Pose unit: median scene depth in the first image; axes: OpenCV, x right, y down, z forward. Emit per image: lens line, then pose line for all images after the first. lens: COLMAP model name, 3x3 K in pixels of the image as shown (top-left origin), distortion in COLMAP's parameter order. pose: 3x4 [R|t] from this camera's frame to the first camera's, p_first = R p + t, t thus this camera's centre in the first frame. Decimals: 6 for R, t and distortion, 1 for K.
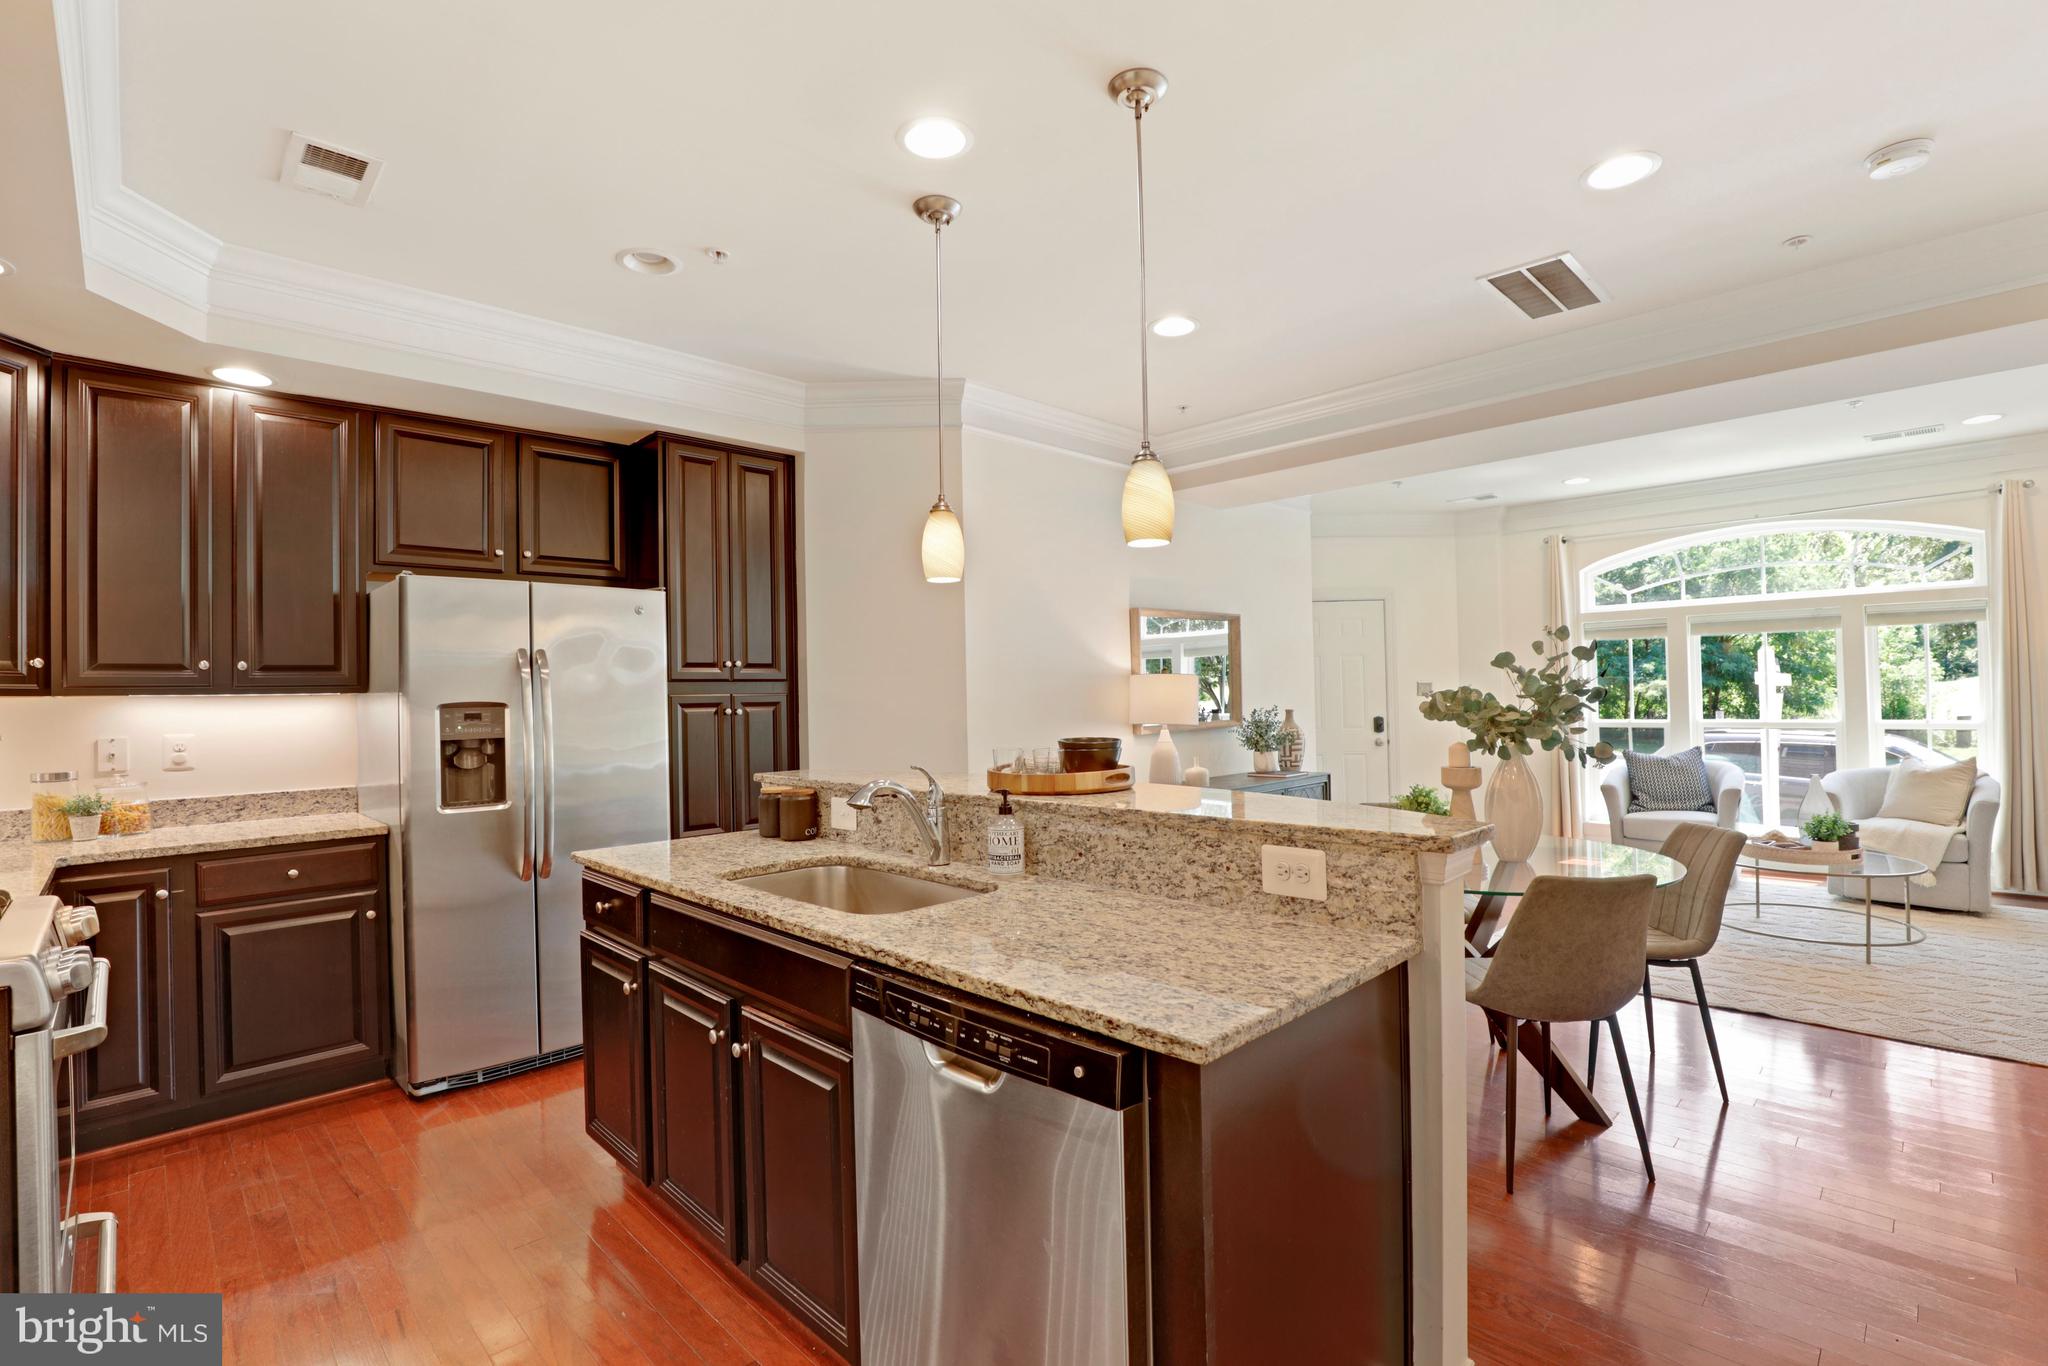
lens RADIAL K [[945.4, 0, 1016.0], [0, 945.4, 686.1], [0, 0, 1]] dist [-0.034421, 0.001055]
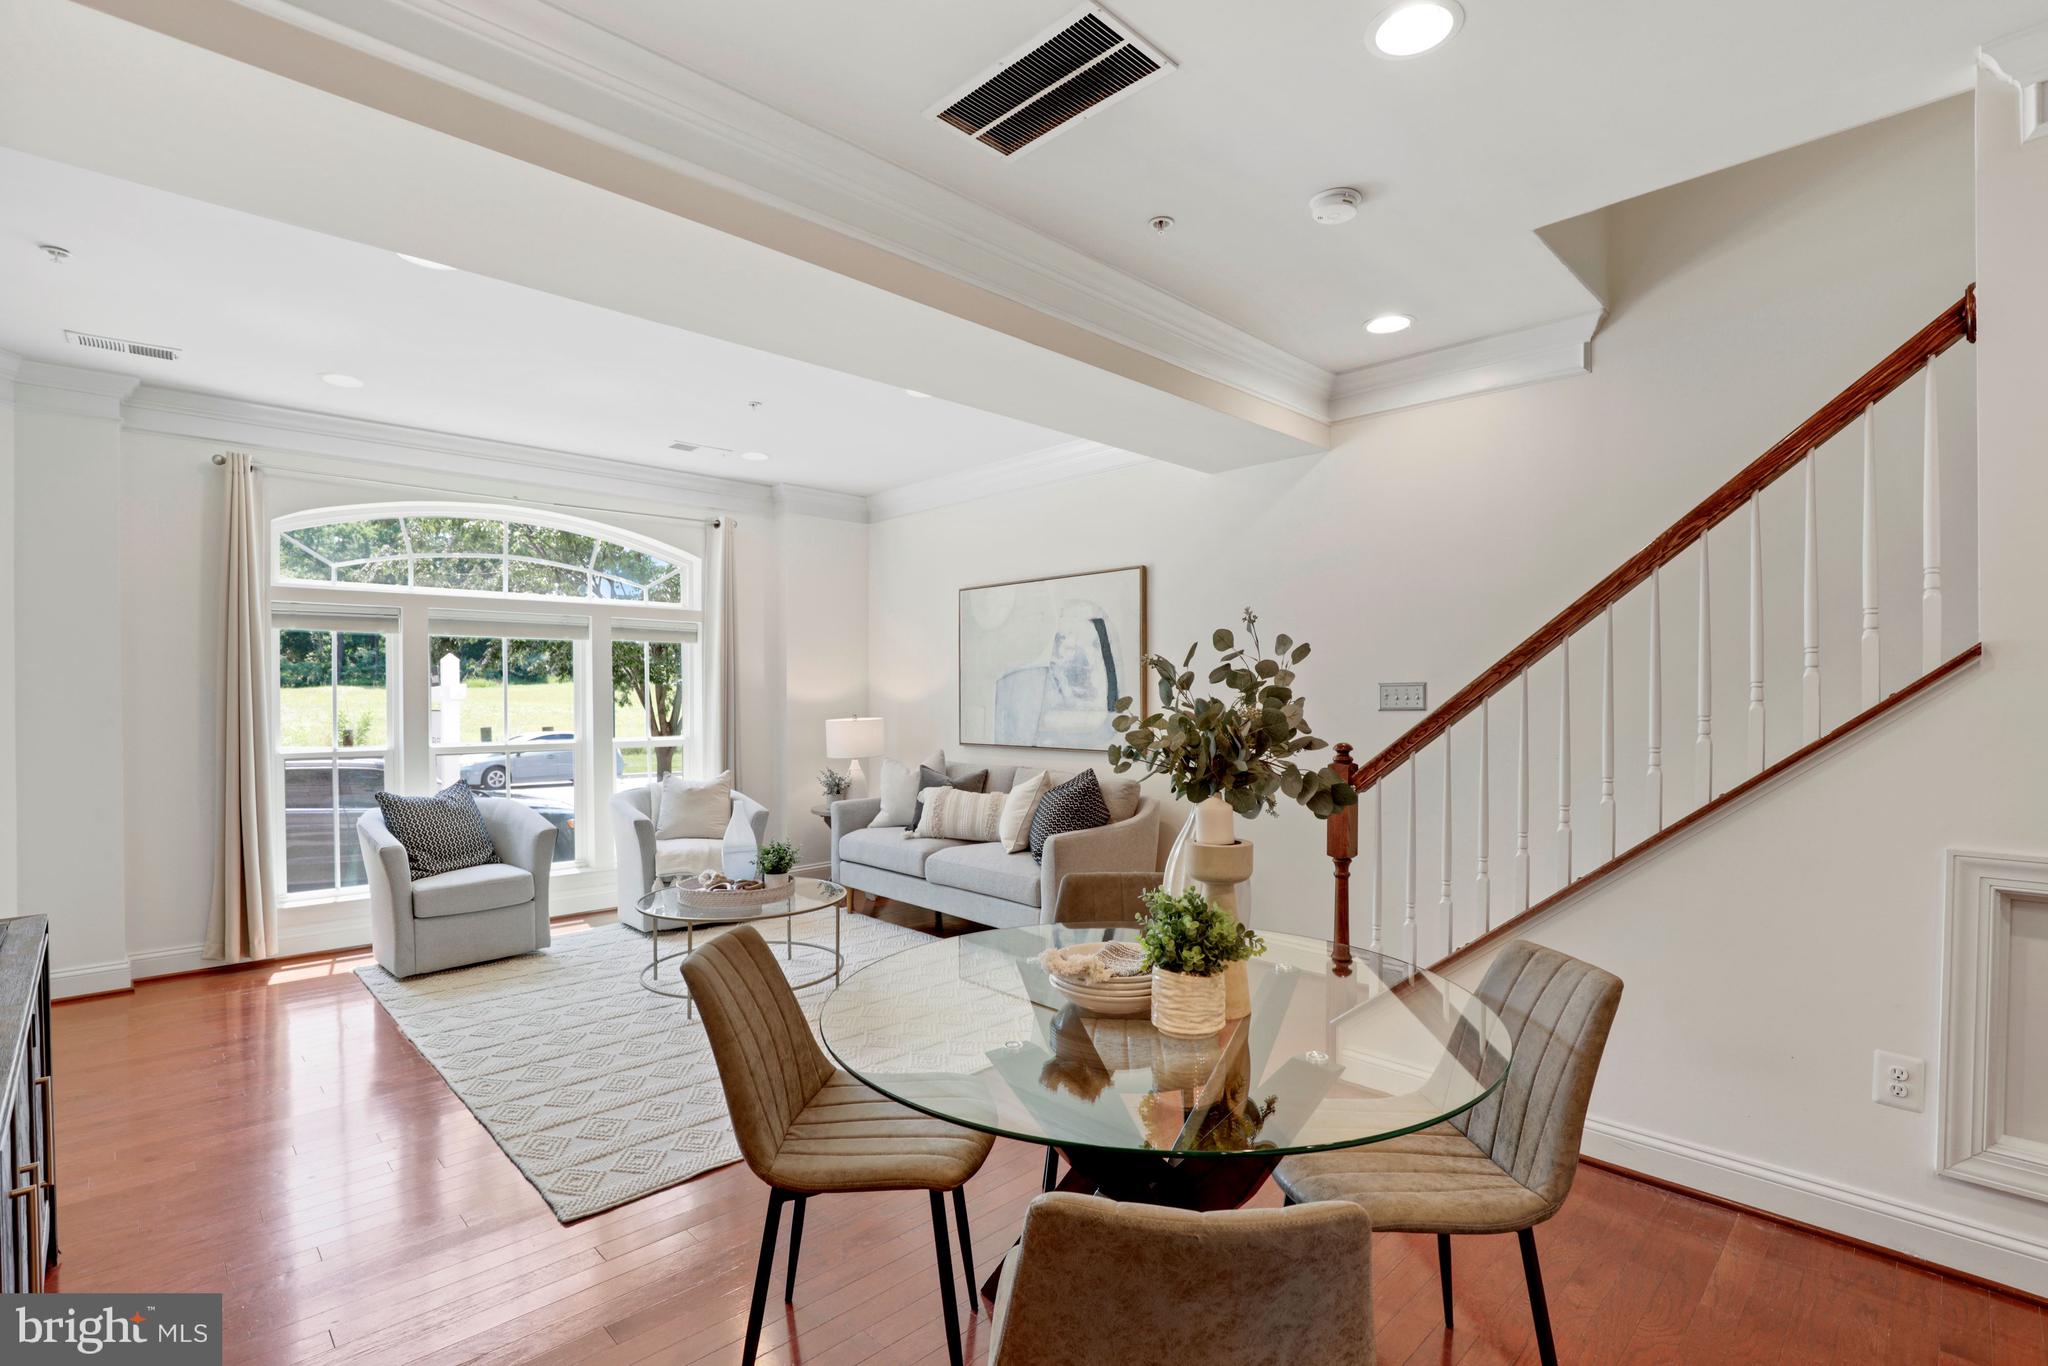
lens RADIAL K [[945.4, 0, 1036.3], [0, 945.4, 693.9], [0, 0, 1]] dist [-0.034421, 0.001055]
pose [[-0.011970, 0.019919, 0.999730, -0.078530], [-0.008783, 0.999761, -0.020025, 0.011013], [-0.999890, -0.009021, -0.011792, 1.031974]]
